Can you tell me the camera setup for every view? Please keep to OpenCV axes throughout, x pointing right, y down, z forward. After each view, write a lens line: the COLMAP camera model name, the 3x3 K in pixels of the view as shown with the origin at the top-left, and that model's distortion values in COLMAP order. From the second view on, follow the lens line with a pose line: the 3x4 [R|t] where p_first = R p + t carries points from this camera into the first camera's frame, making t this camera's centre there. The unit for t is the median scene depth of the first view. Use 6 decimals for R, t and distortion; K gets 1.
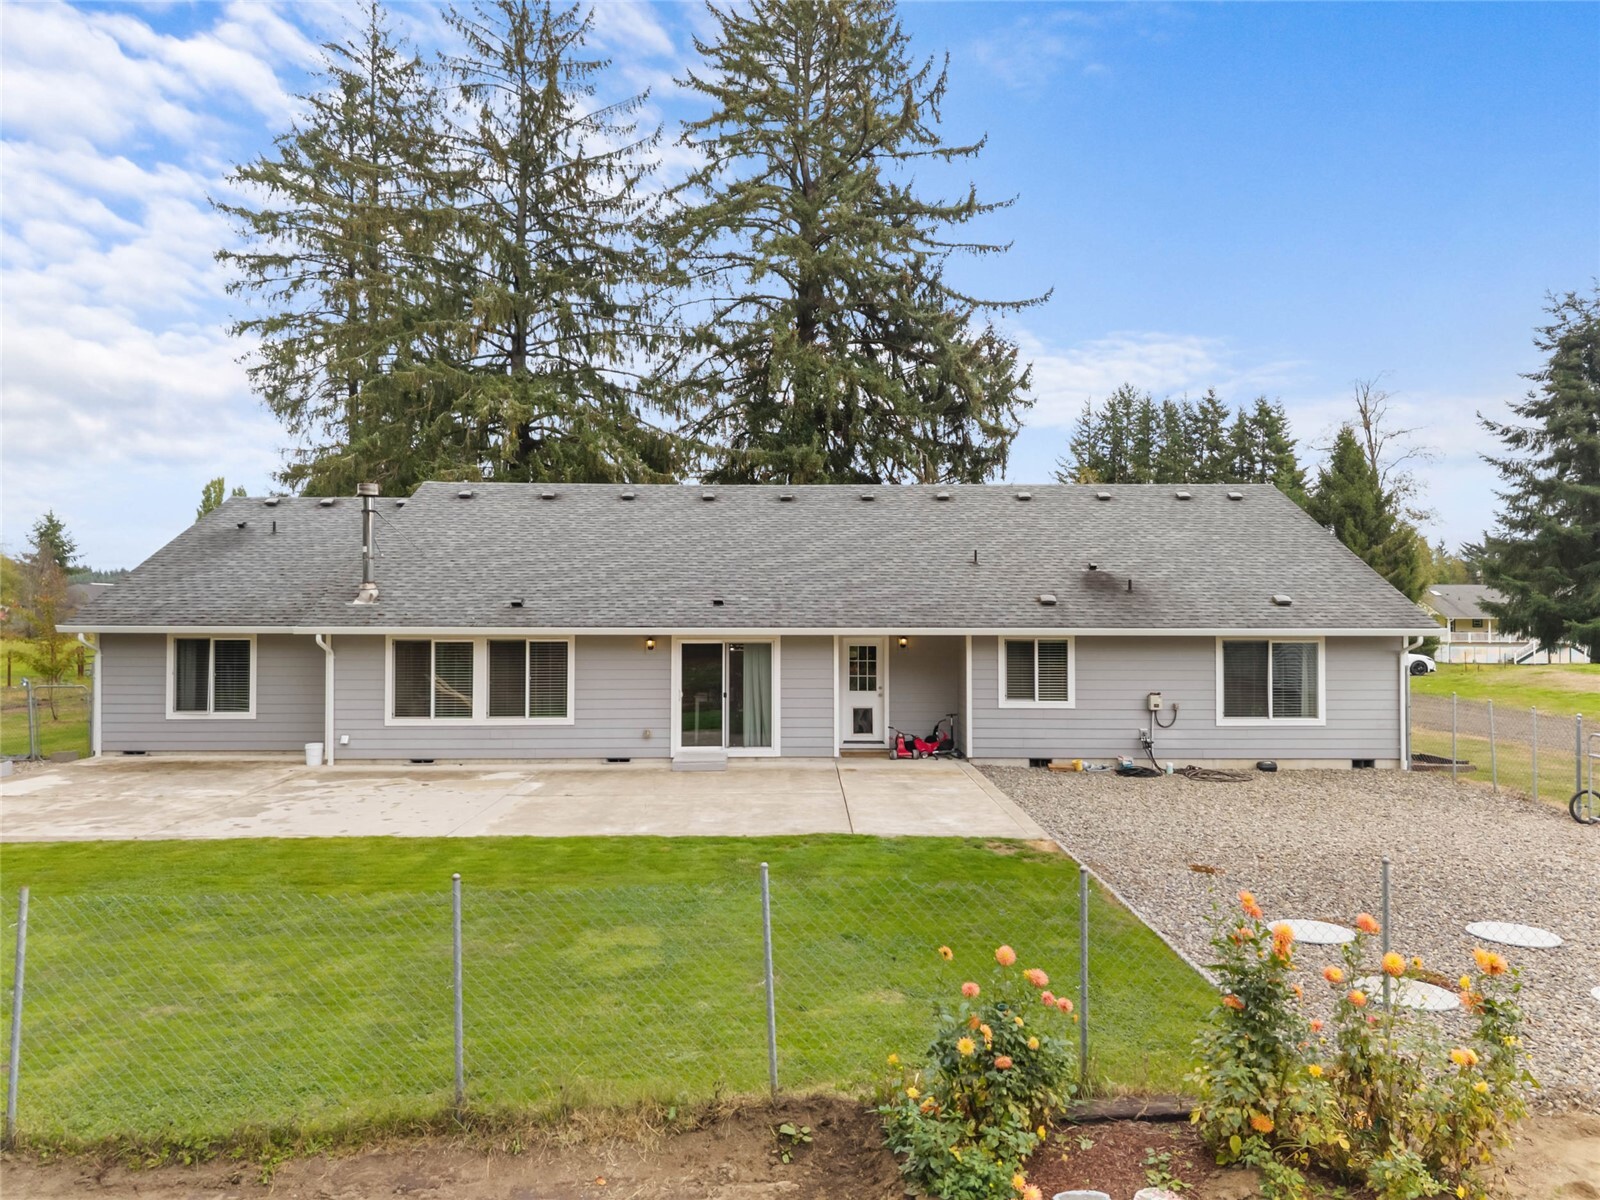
lens RADIAL K [[1078.1, 0, 800.0], [0, 1078.1, 600.0], [0, 0, 1]] dist [0.030932, -0.016951]
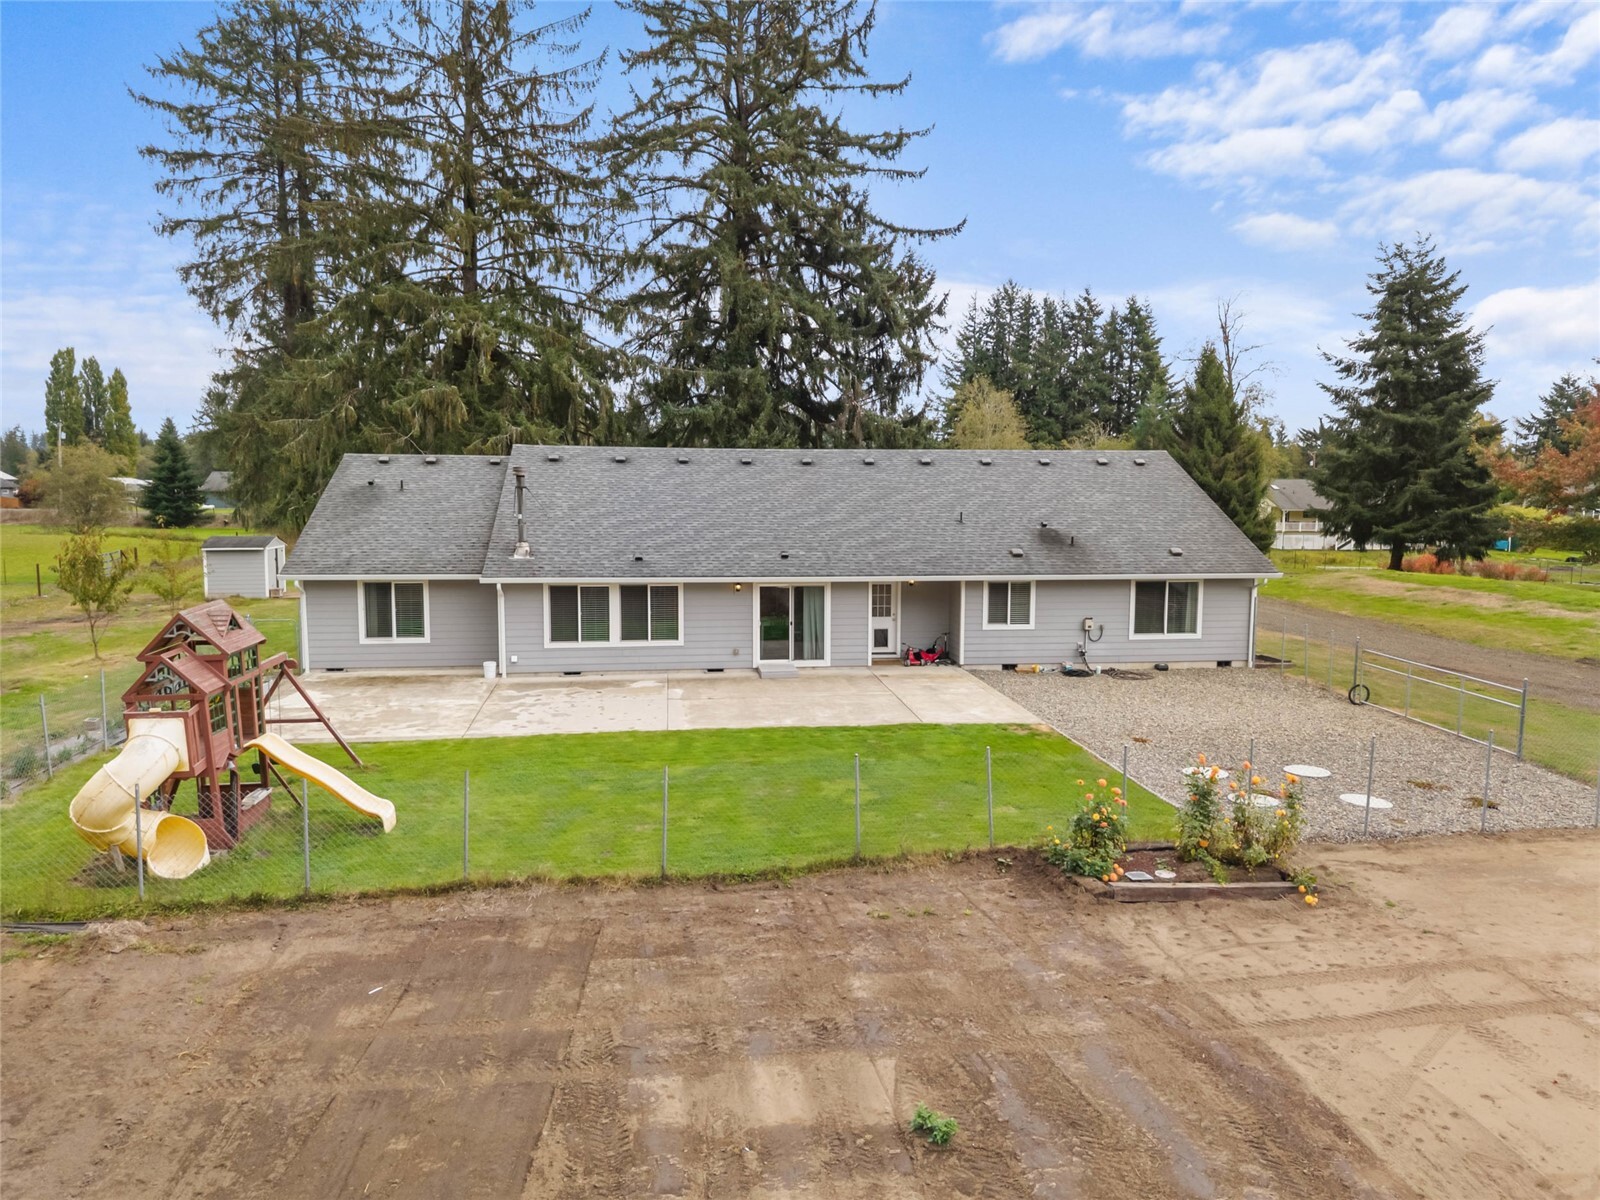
lens RADIAL K [[1071.1, 0, 800.0], [0, 1071.1, 600.0], [0, 0, 1]] dist [0.045322, -0.027156]
pose [[0.993039, -0.009524, 0.117403, -0.078313], [-0.004263, 0.993166, 0.116629, -0.036414], [-0.117711, -0.116317, 0.986212, -0.127620]]
